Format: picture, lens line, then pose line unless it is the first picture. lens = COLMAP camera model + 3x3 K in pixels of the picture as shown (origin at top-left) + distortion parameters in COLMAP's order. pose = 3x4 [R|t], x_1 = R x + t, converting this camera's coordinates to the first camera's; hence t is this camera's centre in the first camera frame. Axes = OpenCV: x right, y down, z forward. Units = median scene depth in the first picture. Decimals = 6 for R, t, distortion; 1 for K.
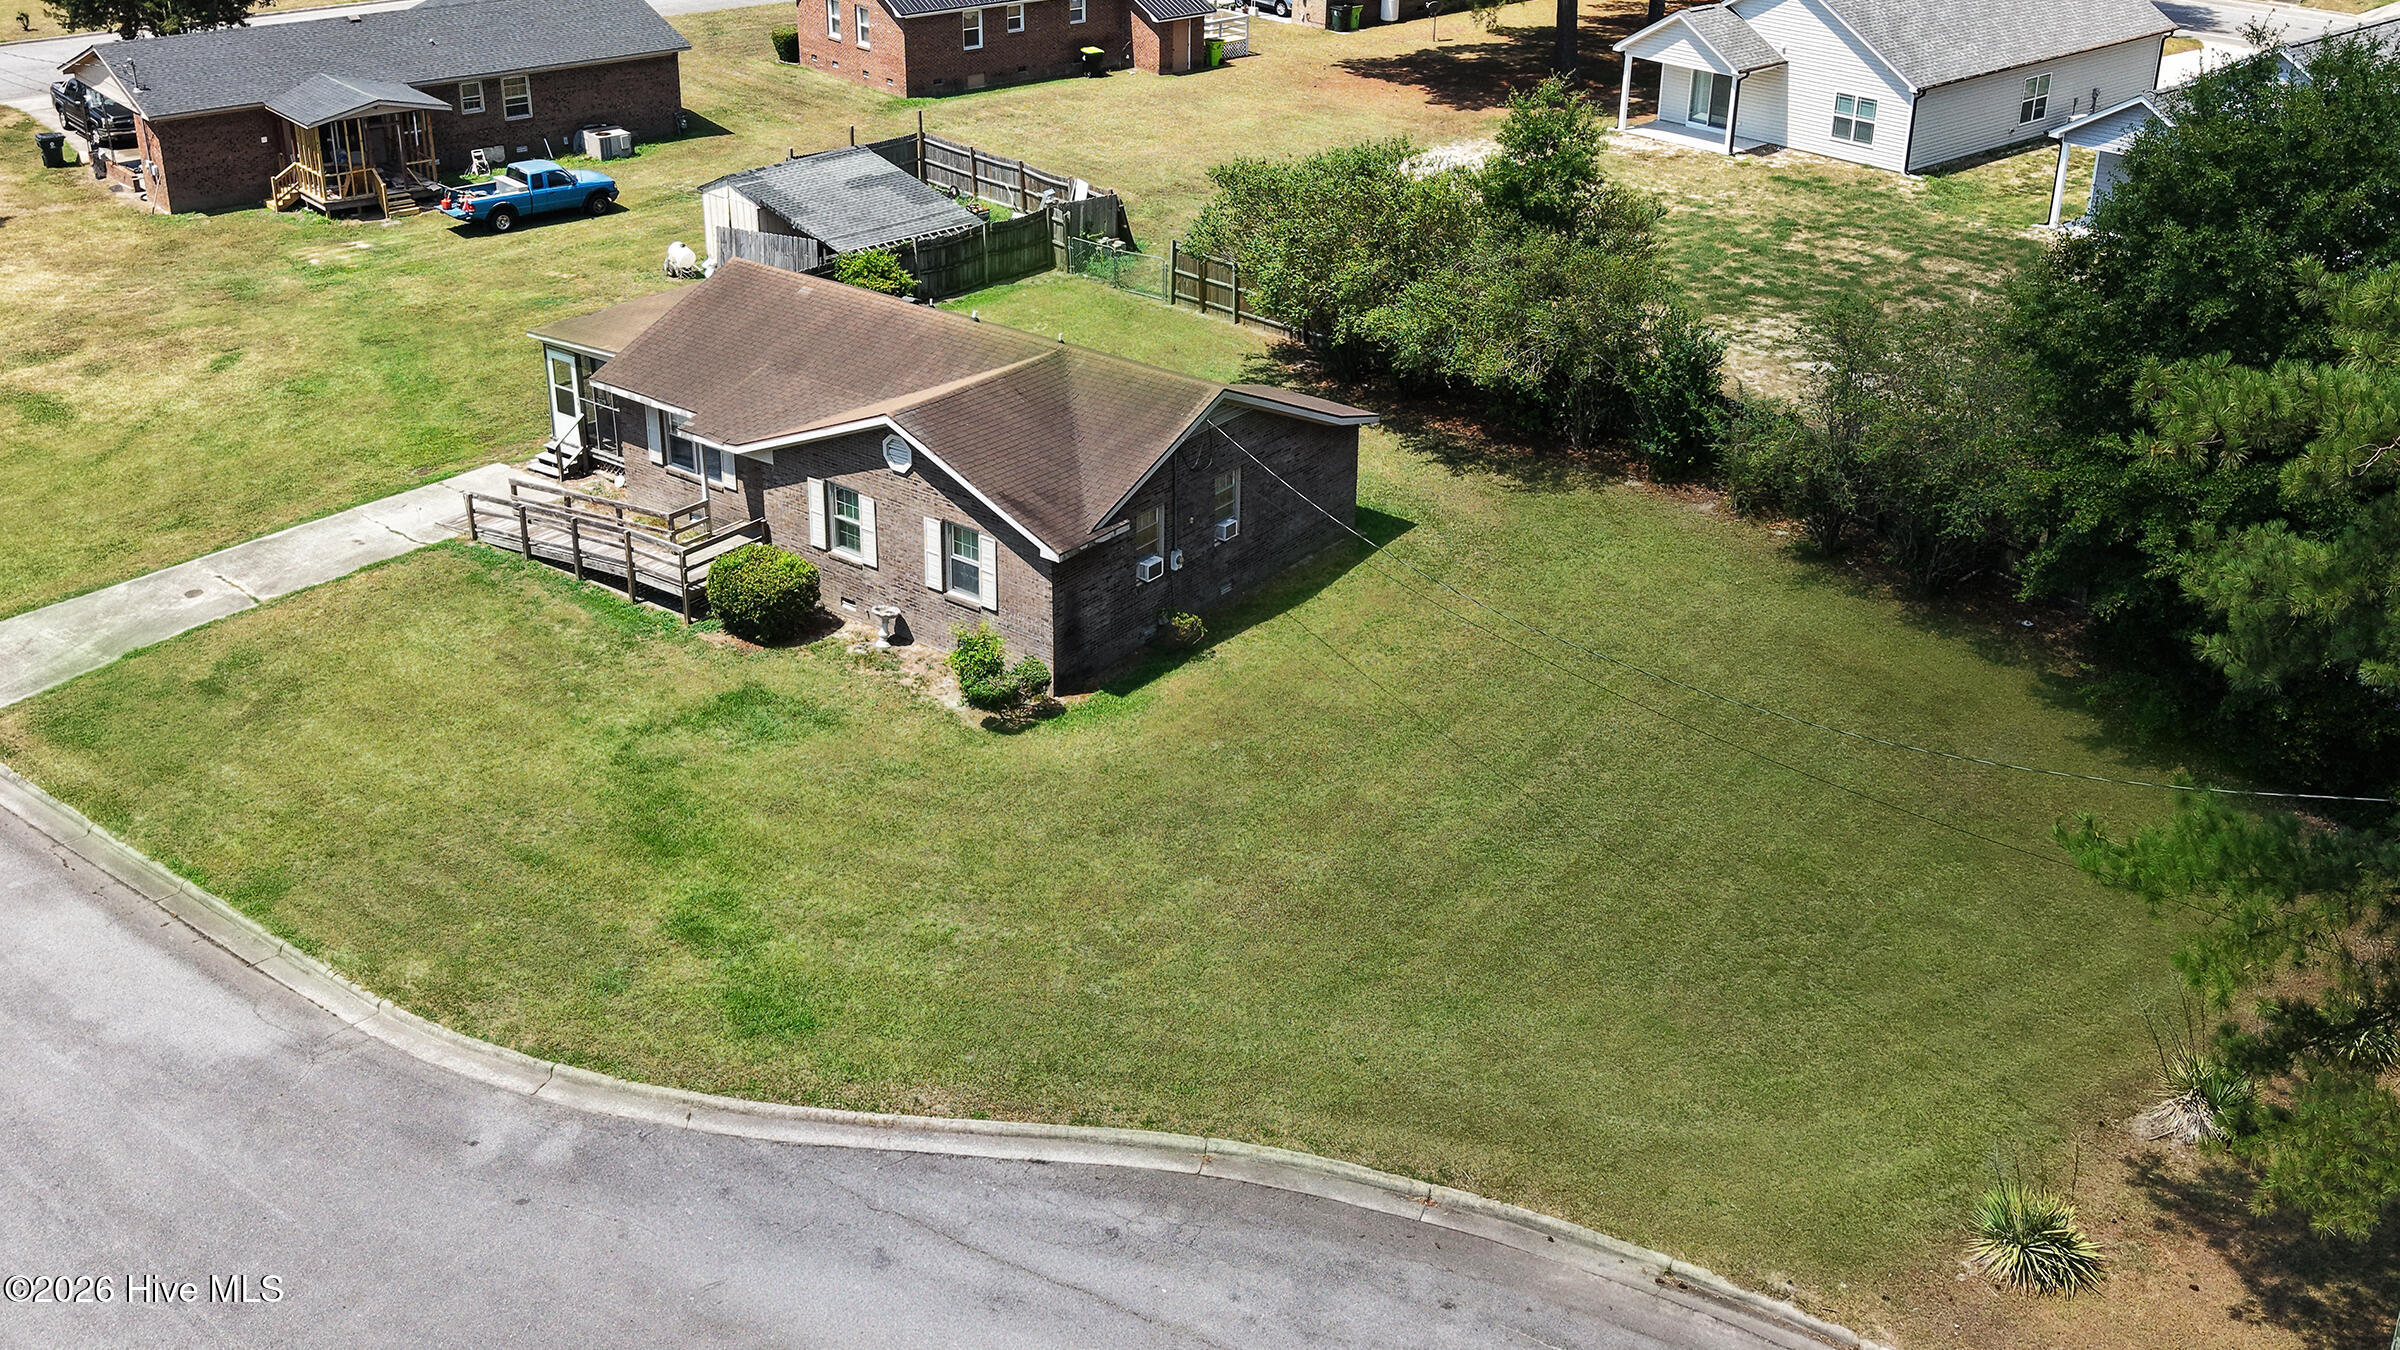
lens RADIAL K [[2393.8, 0, 1200.0], [0, 2393.8, 675.0], [0, 0, 1]] dist [0.099820, -0.242483]
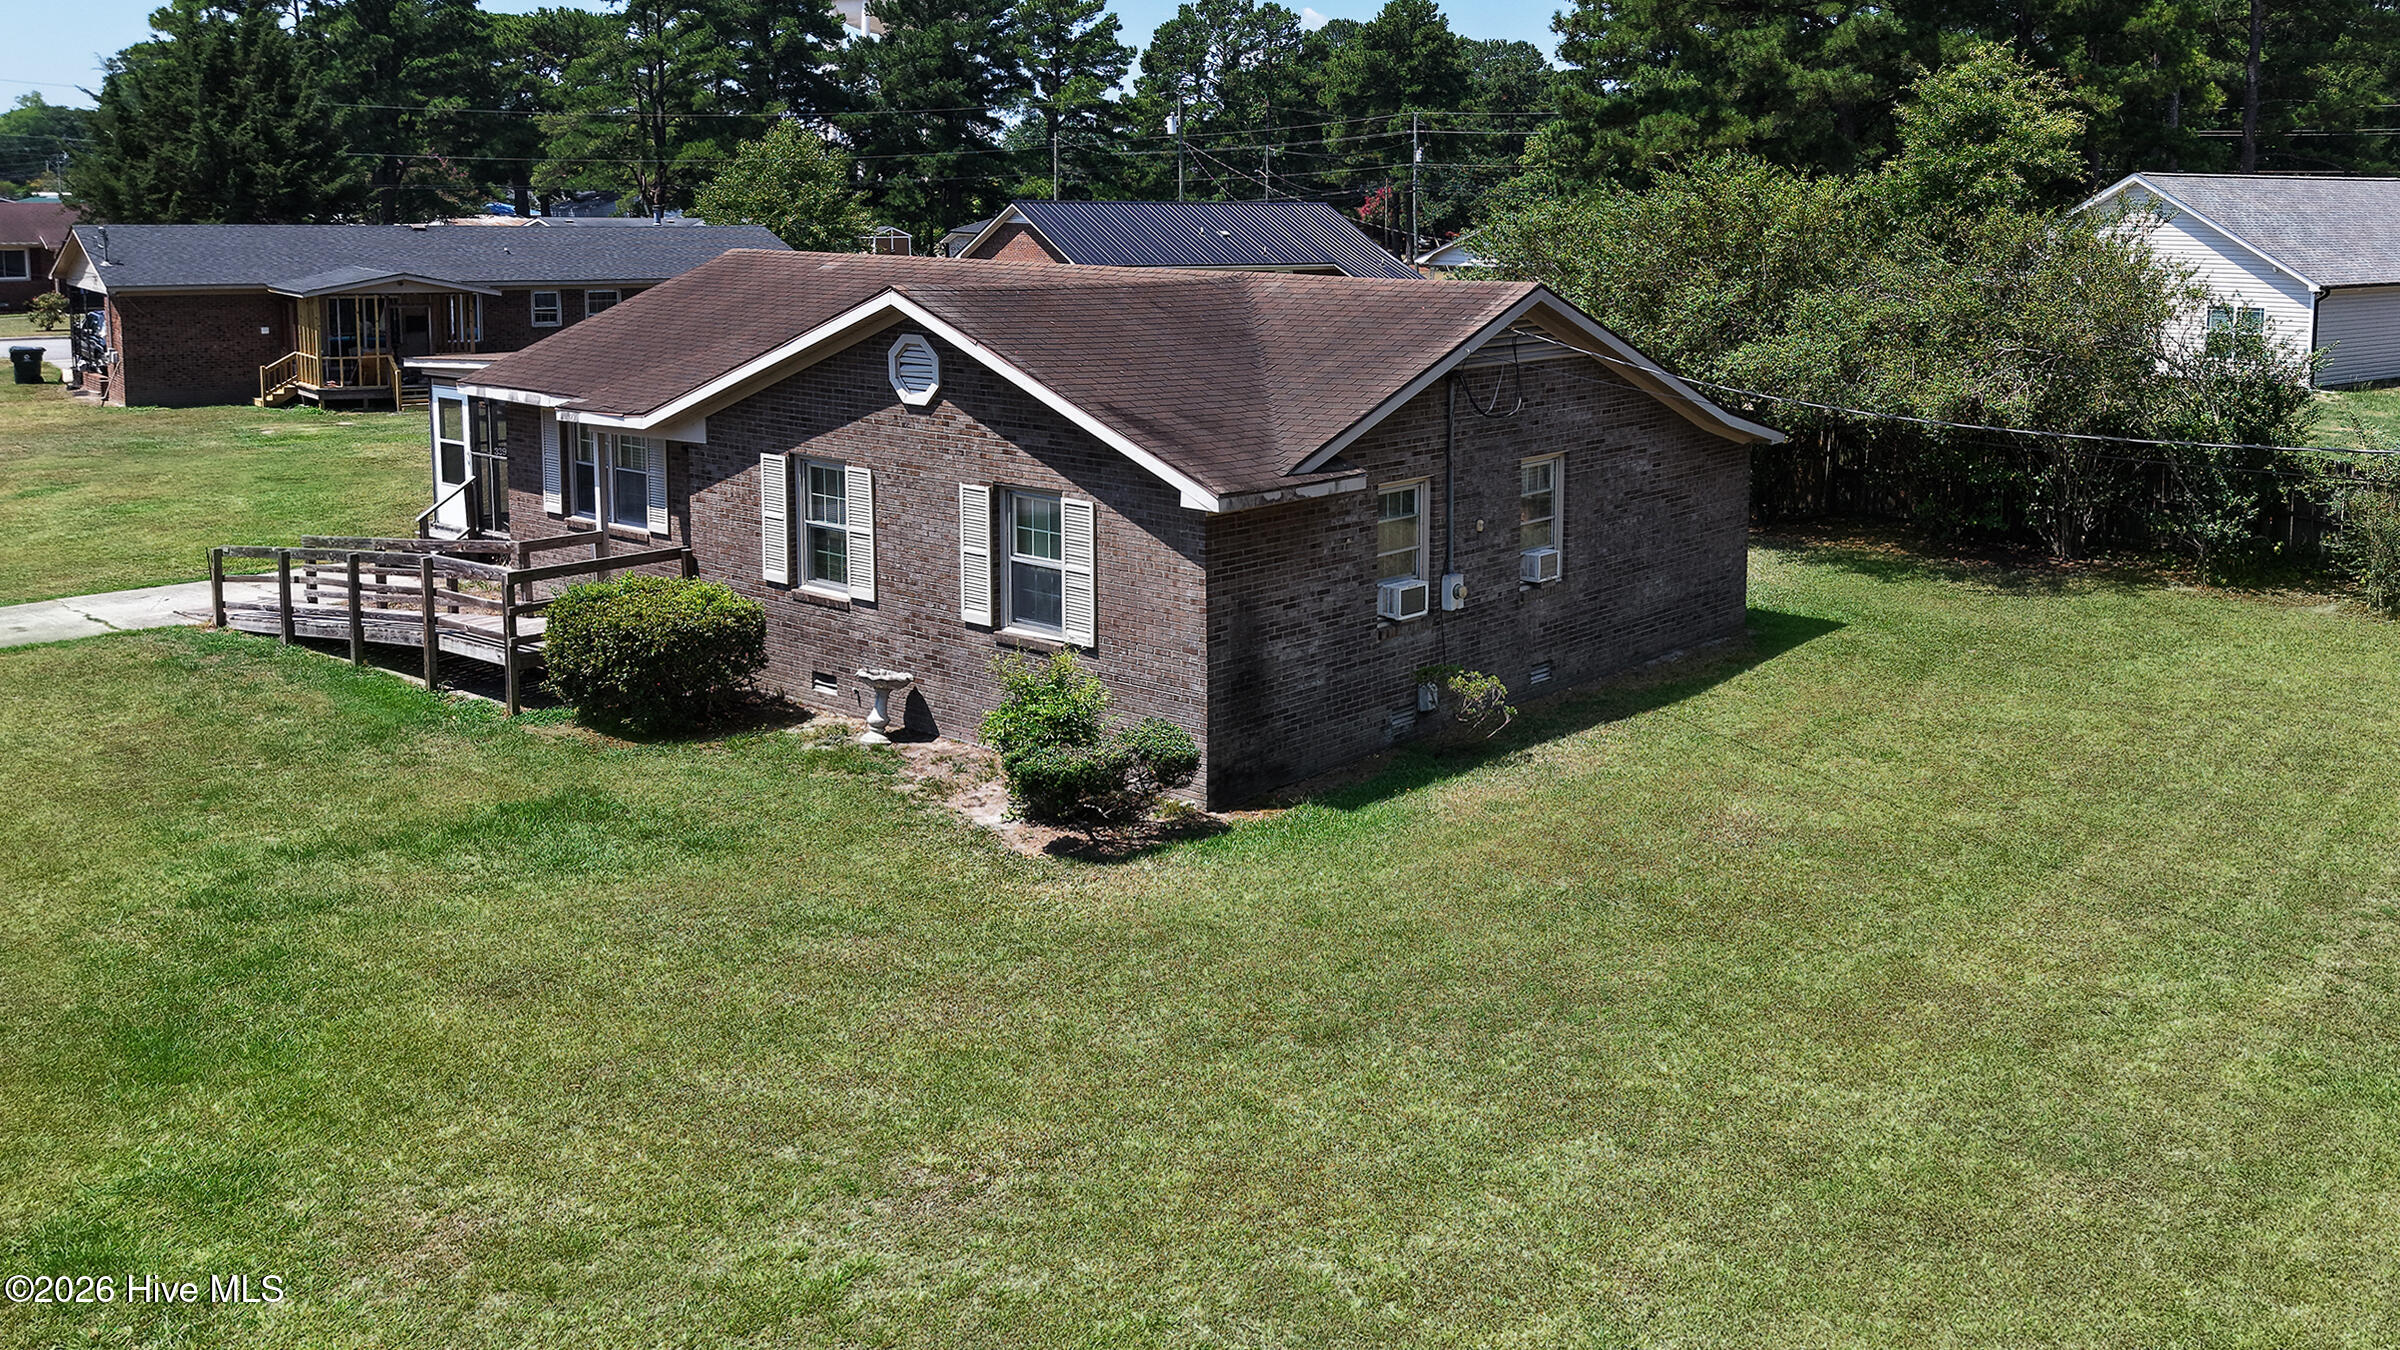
lens RADIAL K [[2263.2, 0, 1319.4], [0, 2263.2, 680.9], [0, 0, 1]] dist [0.003555, -0.023773]
pose [[0.999276, -0.008315, -0.037128, -0.021404], [0.000856, 0.980497, -0.196532, 0.070013], [0.038038, 0.196358, 0.979794, 0.542643]]
